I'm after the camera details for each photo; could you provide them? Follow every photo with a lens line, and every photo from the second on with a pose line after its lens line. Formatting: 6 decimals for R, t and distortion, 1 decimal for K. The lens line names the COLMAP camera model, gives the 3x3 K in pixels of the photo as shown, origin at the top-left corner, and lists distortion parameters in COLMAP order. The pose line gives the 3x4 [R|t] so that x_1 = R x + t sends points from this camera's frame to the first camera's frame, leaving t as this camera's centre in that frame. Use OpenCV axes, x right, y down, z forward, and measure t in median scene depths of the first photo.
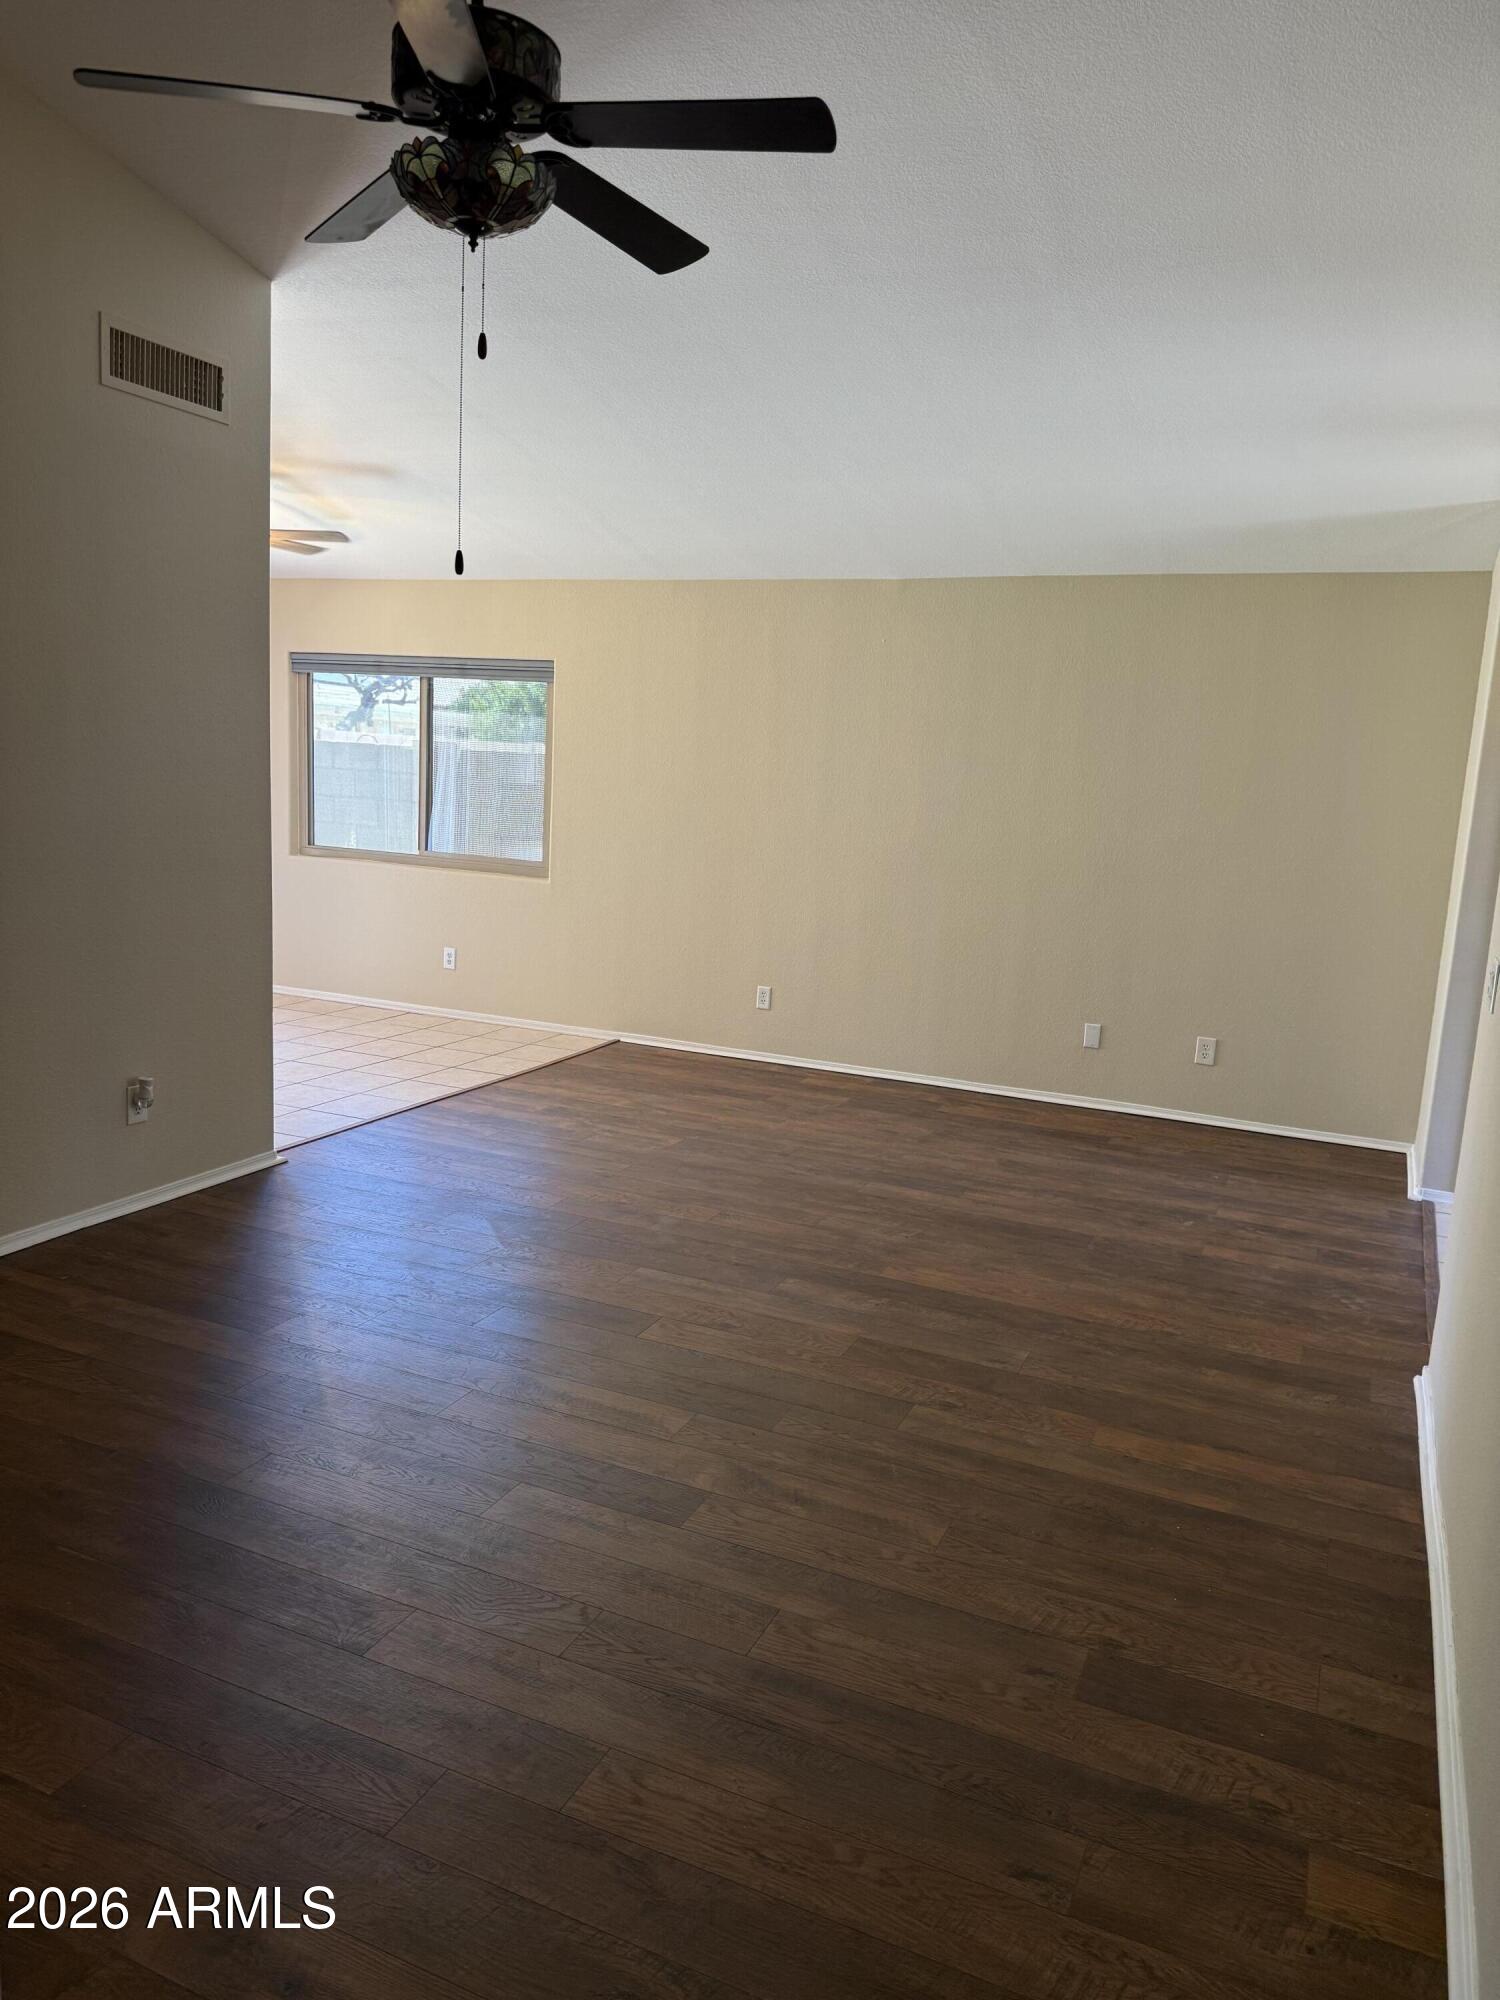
lens RADIAL K [[1406.5, 0, 741.8], [0, 1406.5, 1009.1], [0, 0, 1]] dist [0.146641, -0.214965]
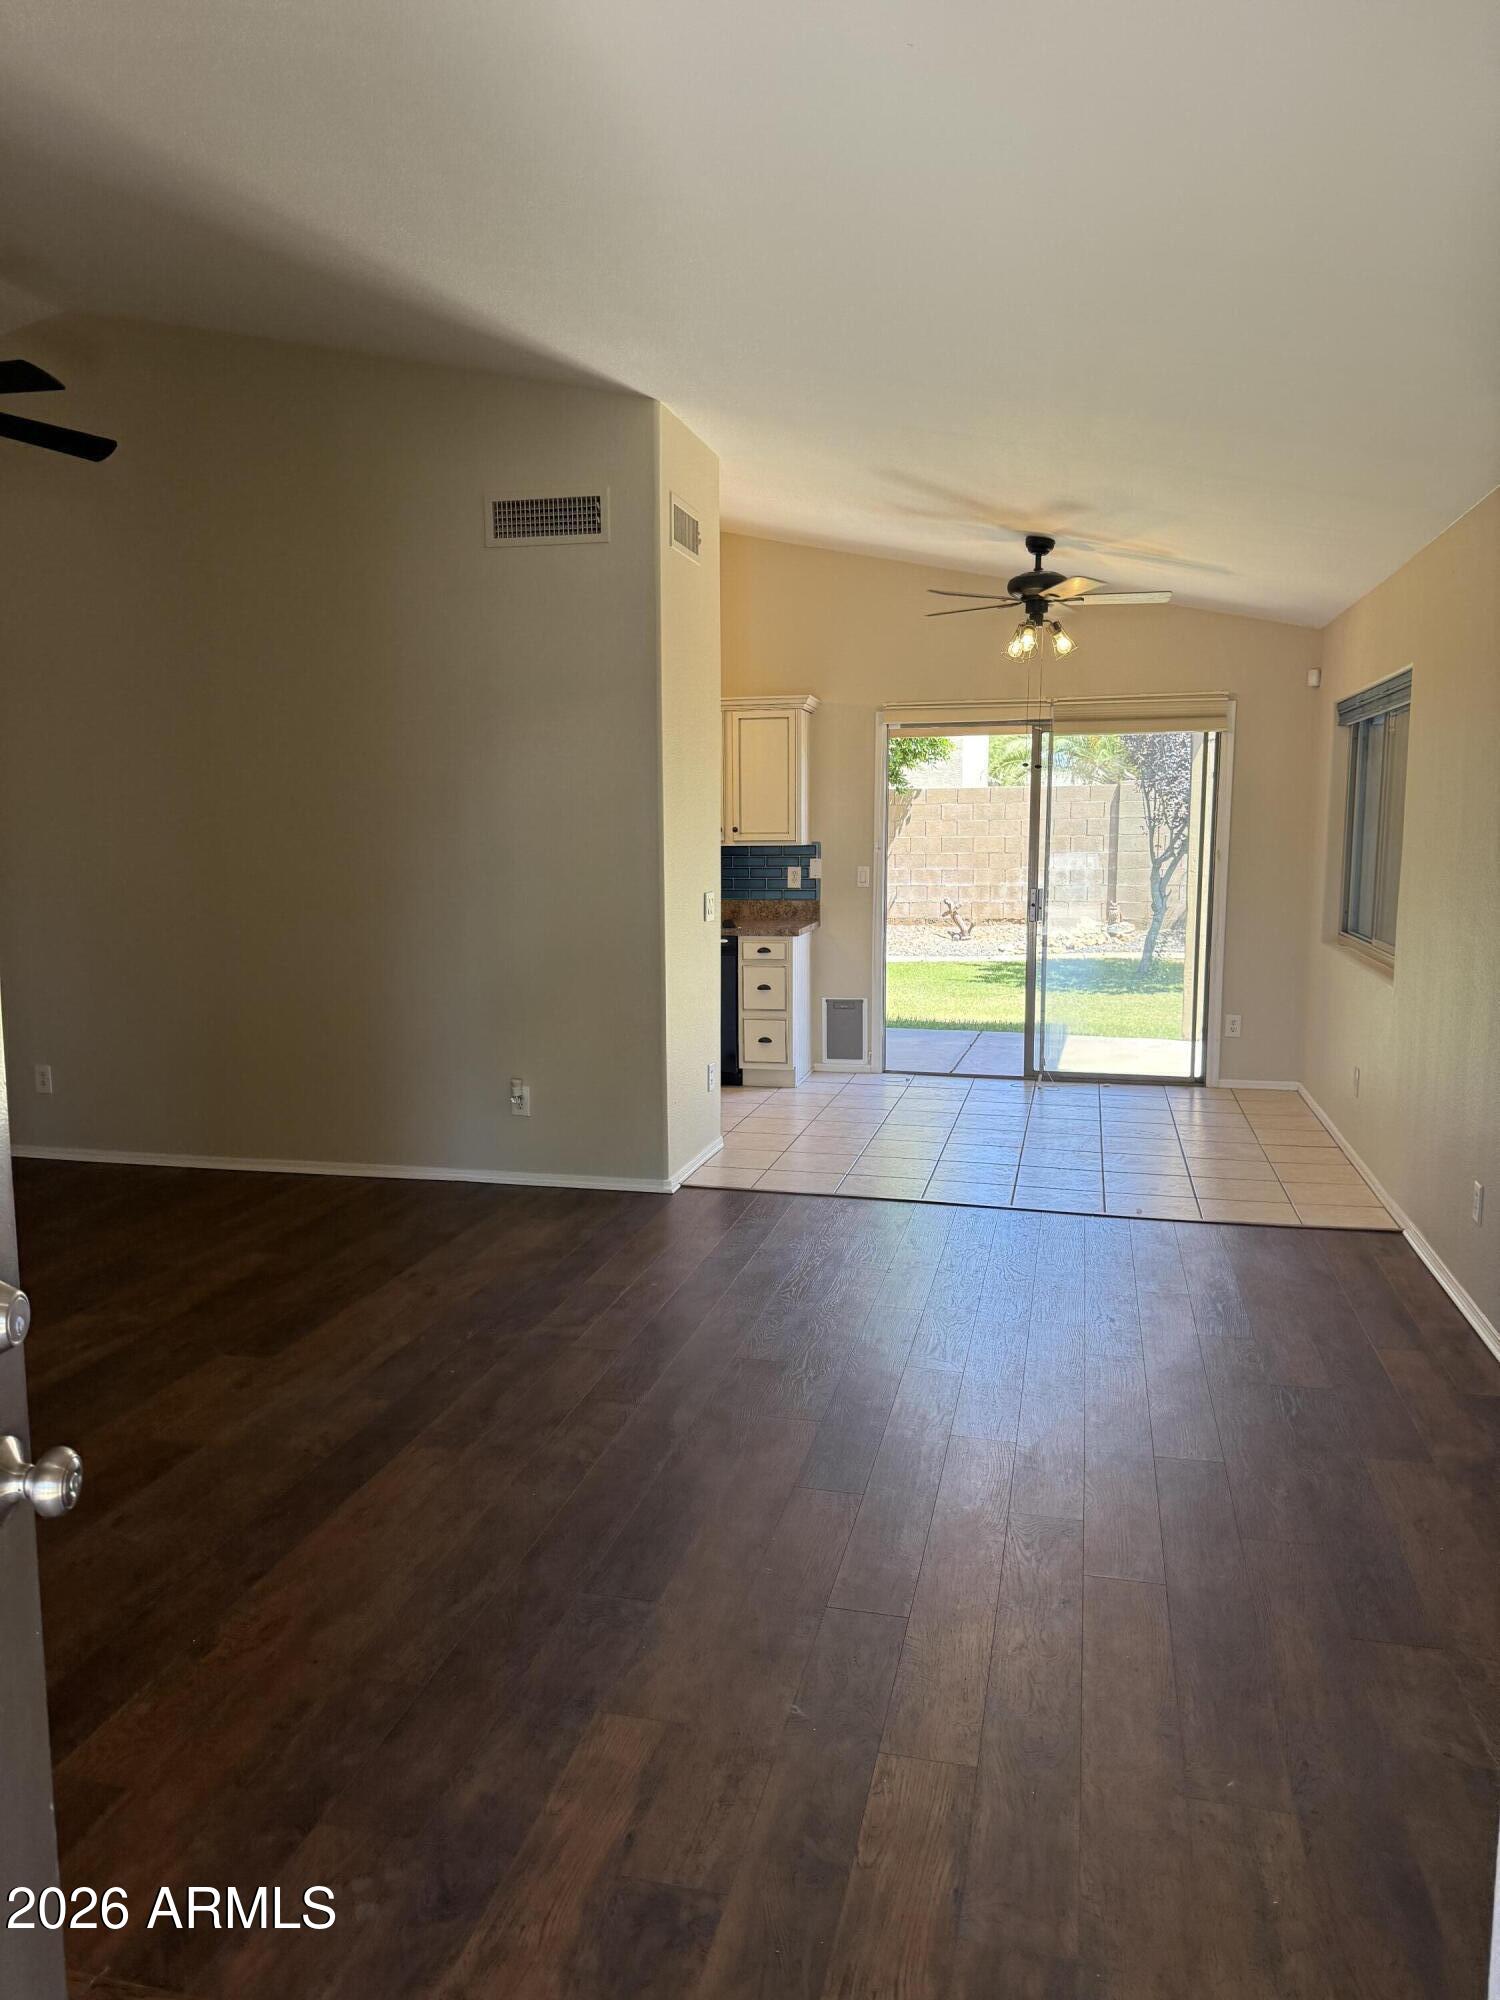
lens RADIAL K [[1406.5, 0, 741.8], [0, 1406.5, 1009.1], [0, 0, 1]] dist [0.146641, -0.214965]
pose [[0.176119, 0.079171, -0.981180, 0.851681], [-0.159492, 0.985885, 0.050923, -0.111369], [0.971362, 0.147522, 0.186260, 0.969752]]
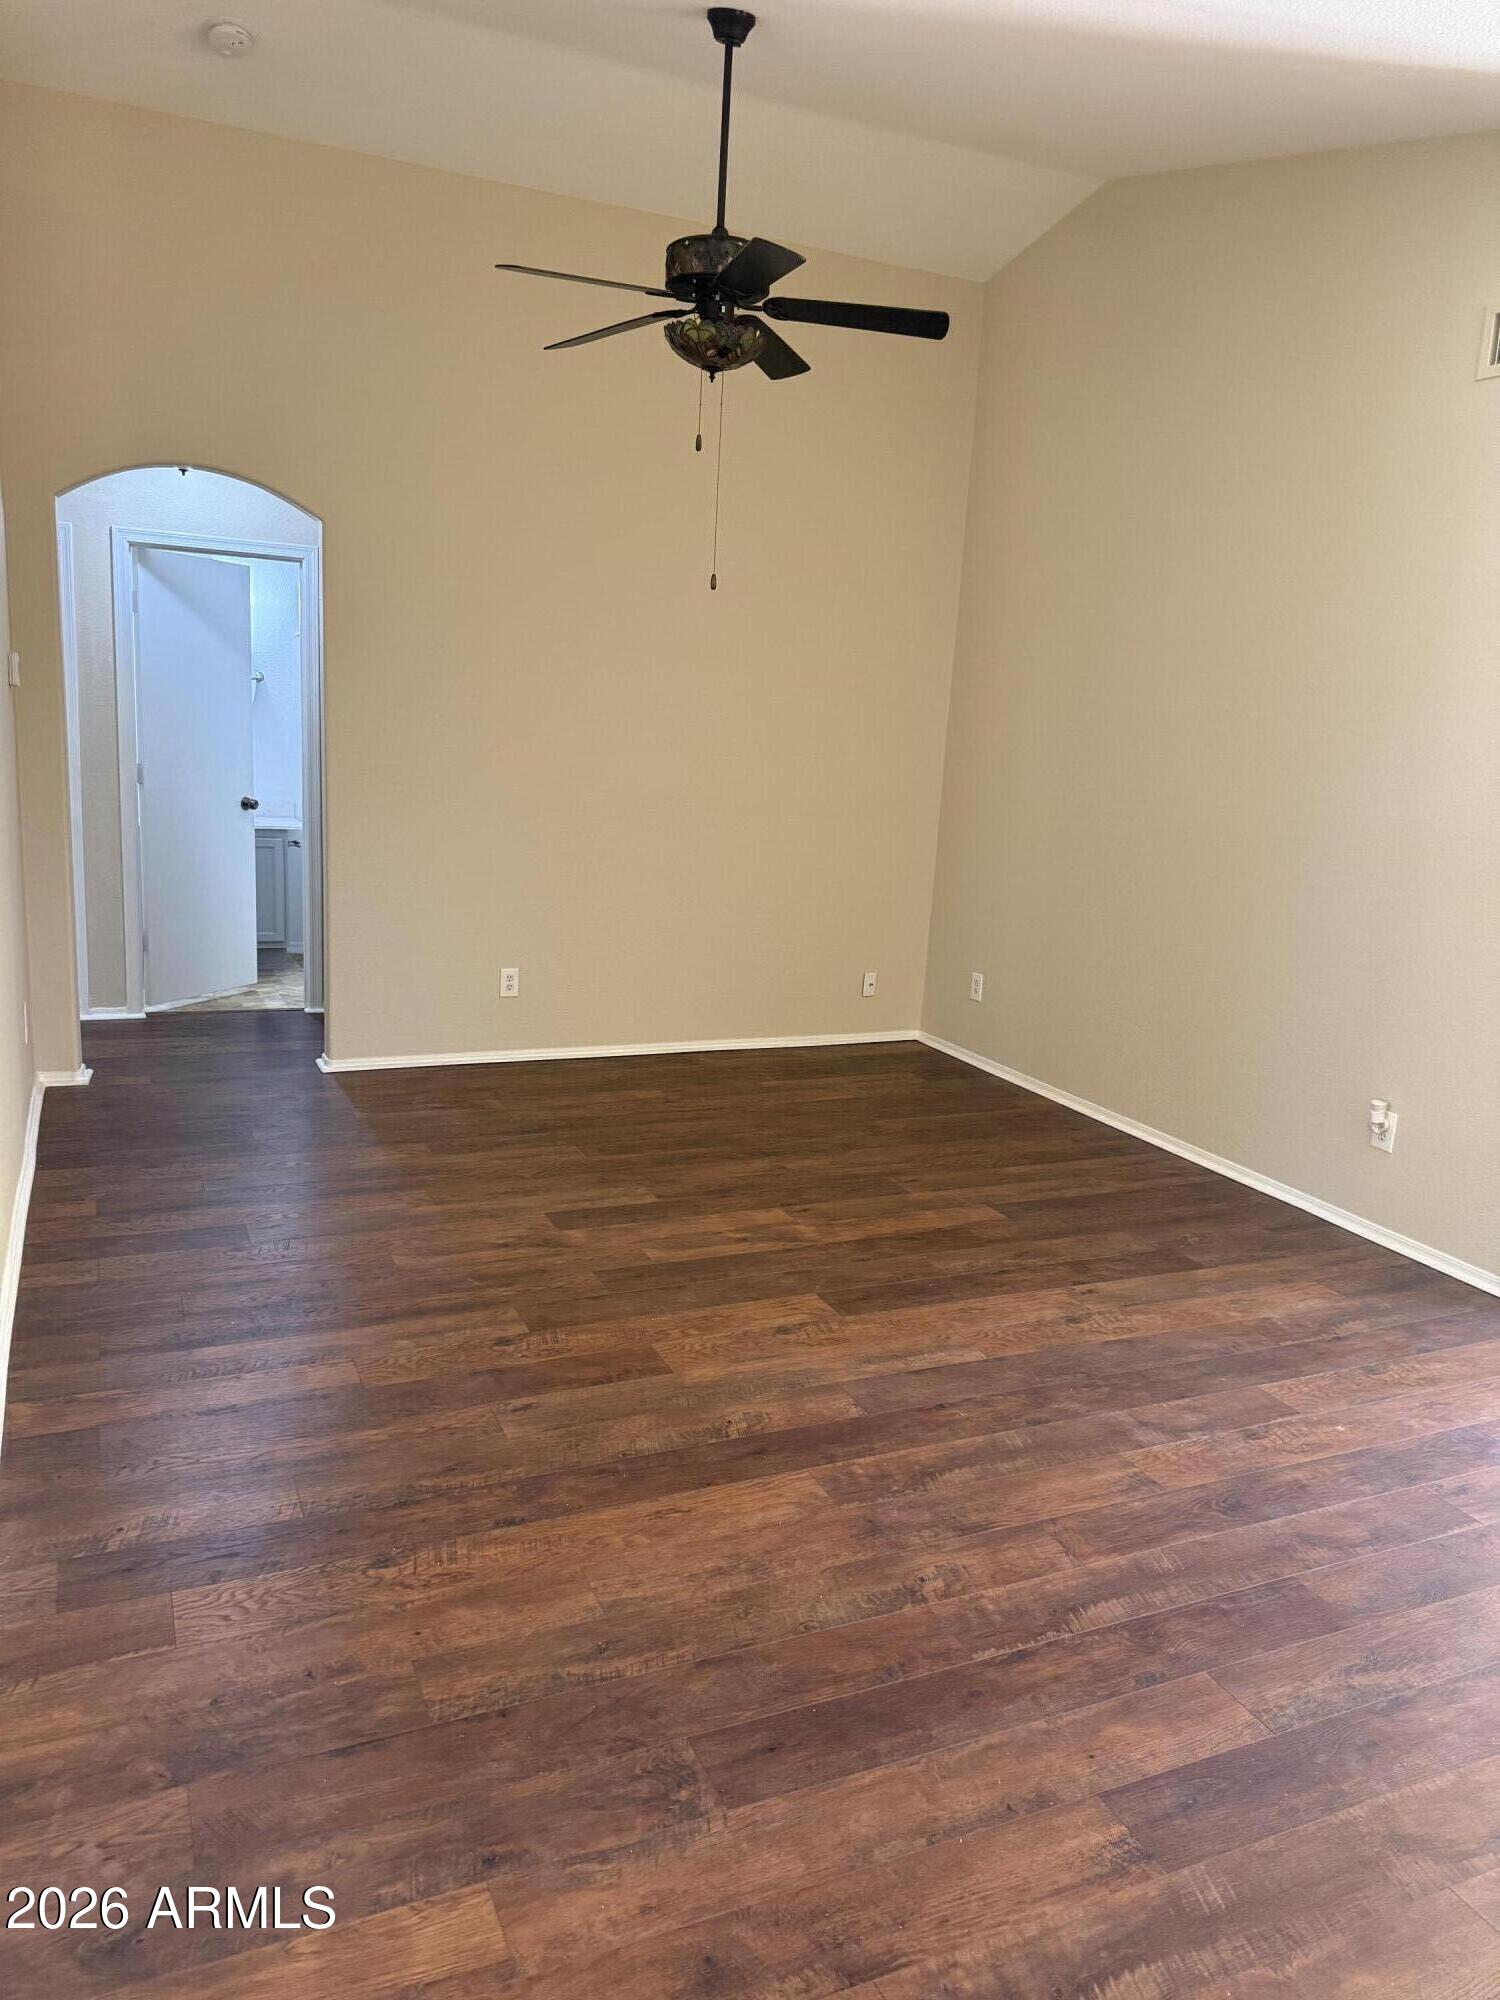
lens RADIAL K [[1406.5, 0, 741.8], [0, 1406.5, 1009.1], [0, 0, 1]] dist [0.146641, -0.214965]
pose [[-0.660949, 0.070742, -0.747089, 0.585804], [-0.216485, 0.935248, 0.280083, -0.189883], [0.718527, 0.346854, -0.602837, 1.272917]]
